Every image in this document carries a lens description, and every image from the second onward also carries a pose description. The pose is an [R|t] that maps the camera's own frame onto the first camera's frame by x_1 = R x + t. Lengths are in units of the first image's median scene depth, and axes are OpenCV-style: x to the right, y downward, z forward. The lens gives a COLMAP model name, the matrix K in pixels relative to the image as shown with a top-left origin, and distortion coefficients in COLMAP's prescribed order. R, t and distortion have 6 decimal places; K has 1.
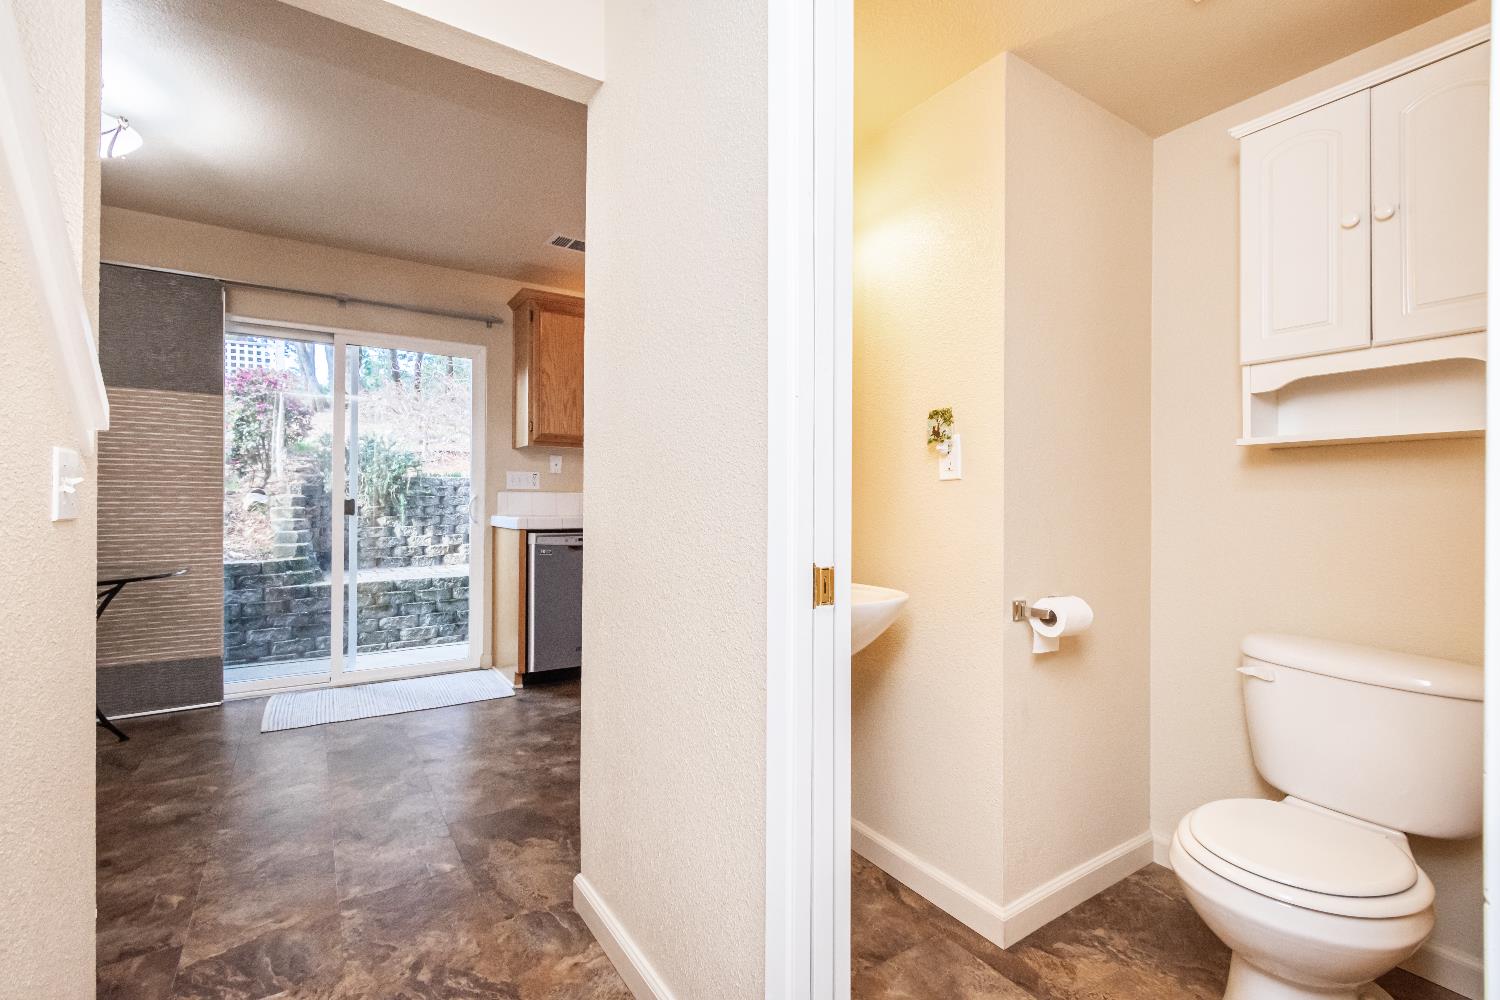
lens RADIAL K [[672.9, 0, 751.9], [0, 672.9, 497.2], [0, 0, 1]] dist [0.004601, -0.000245]
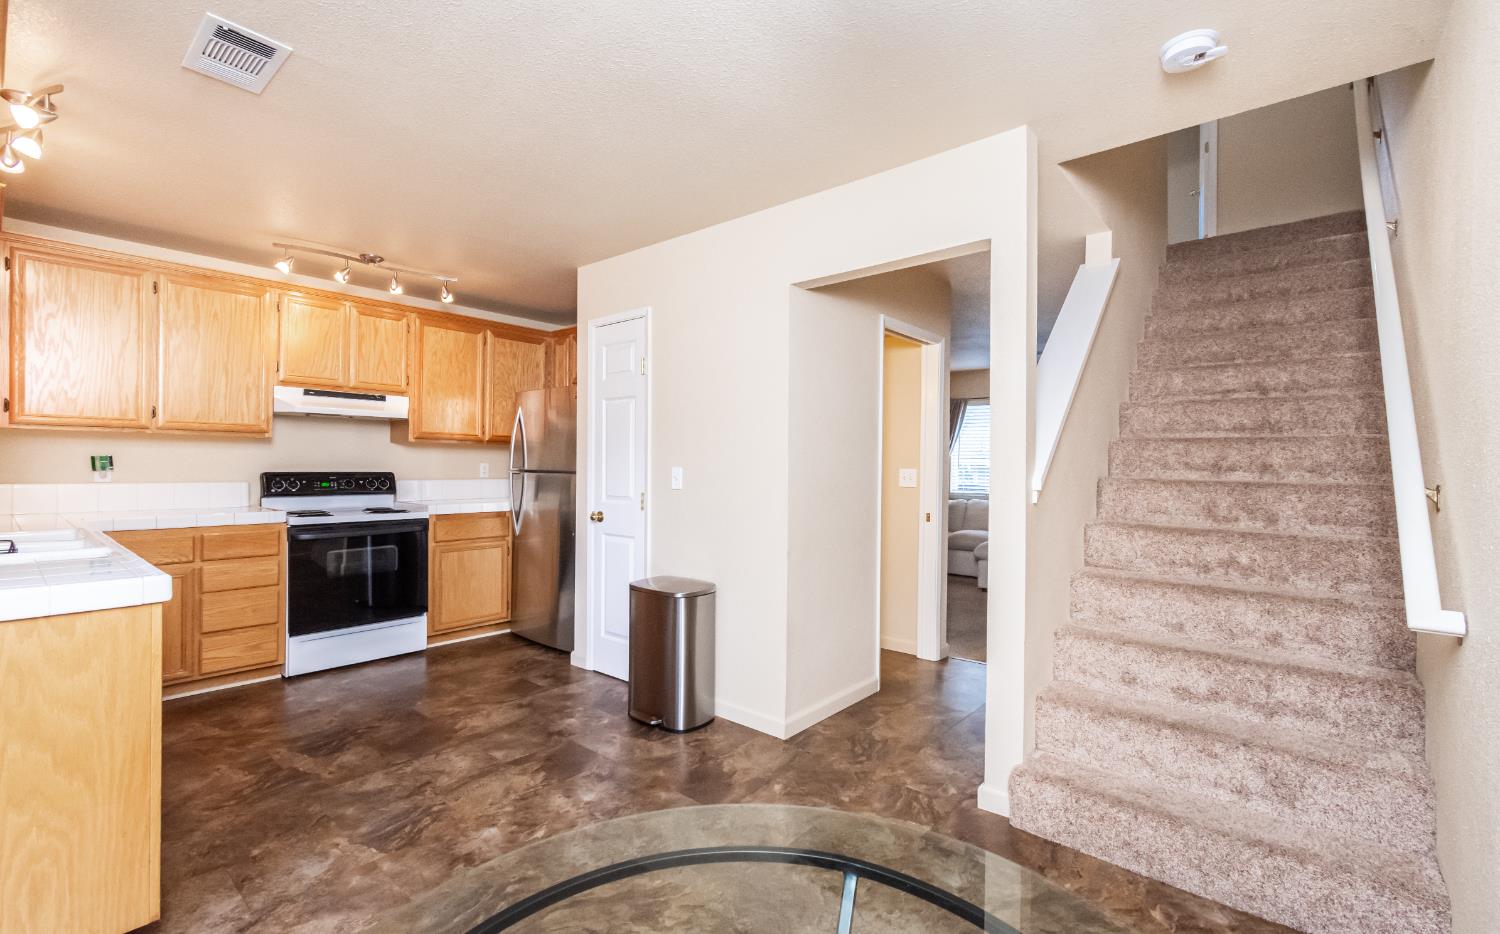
lens RADIAL K [[644.8, 0, 750.0], [0, 644.8, 467.0], [0, 0, 1]] dist [-0.000108, 0.000231]
pose [[-0.278028, -0.012325, 0.960494, -0.800189], [-0.019907, 0.999777, 0.007067, -0.049589], [-0.960367, -0.017156, -0.278211, 0.680839]]
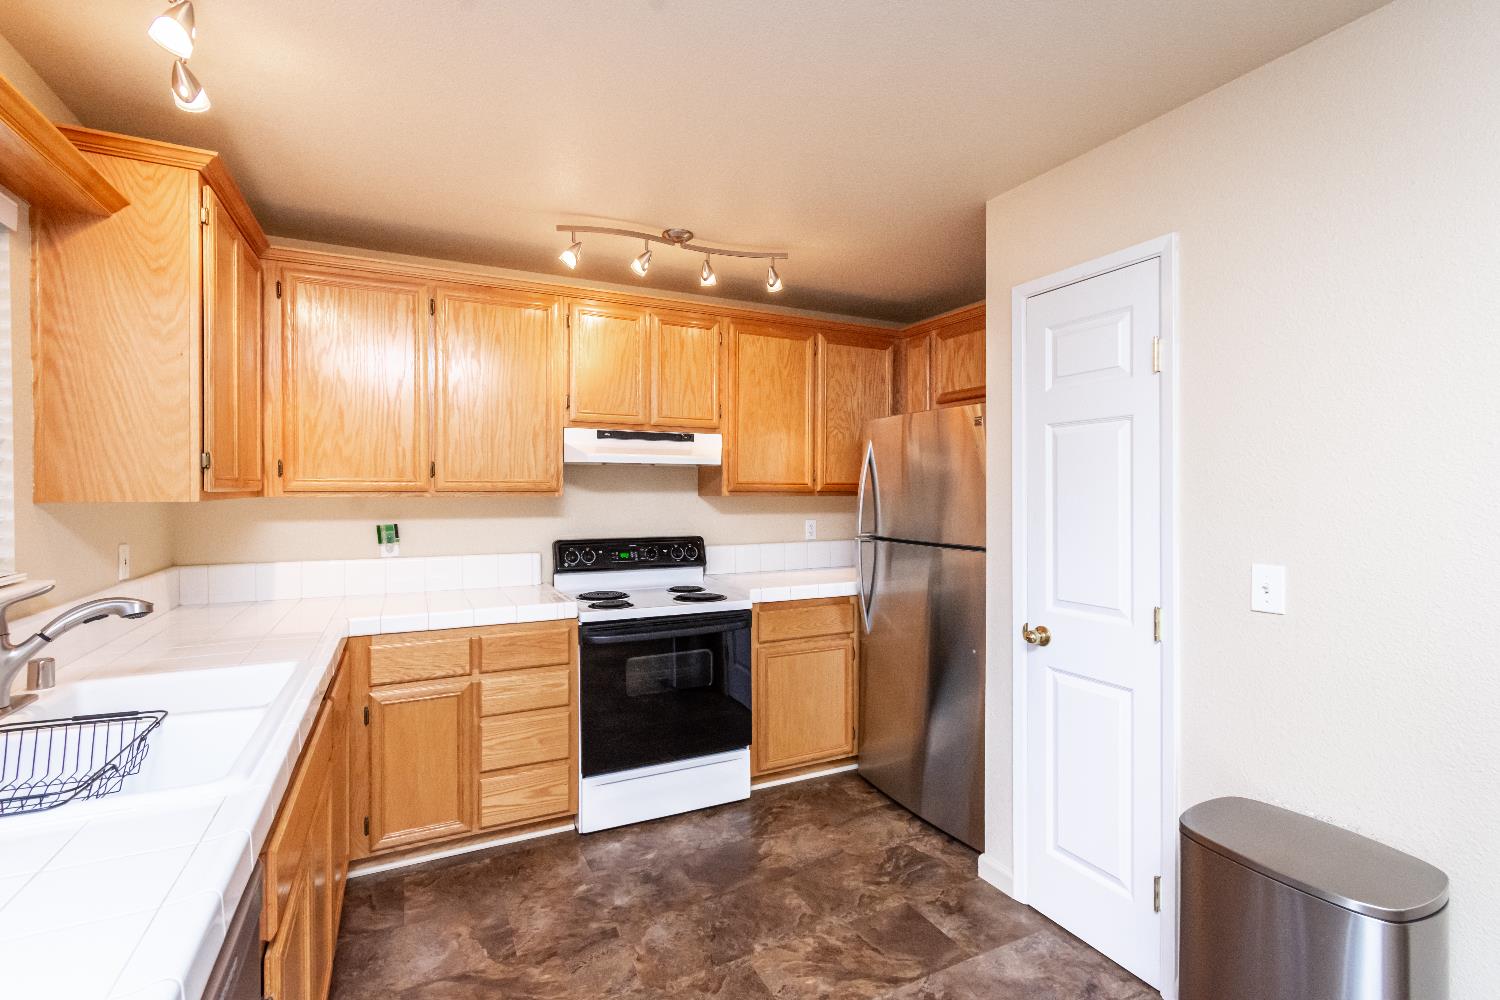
lens RADIAL K [[672.9, 0, 751.9], [0, 672.9, 497.2], [0, 0, 1]] dist [0.004601, -0.000245]
pose [[0.118841, -0.016544, 0.992775, -0.398656], [-0.007474, 0.999818, 0.017556, -0.087131], [-0.992885, -0.009507, 0.118696, 0.800186]]
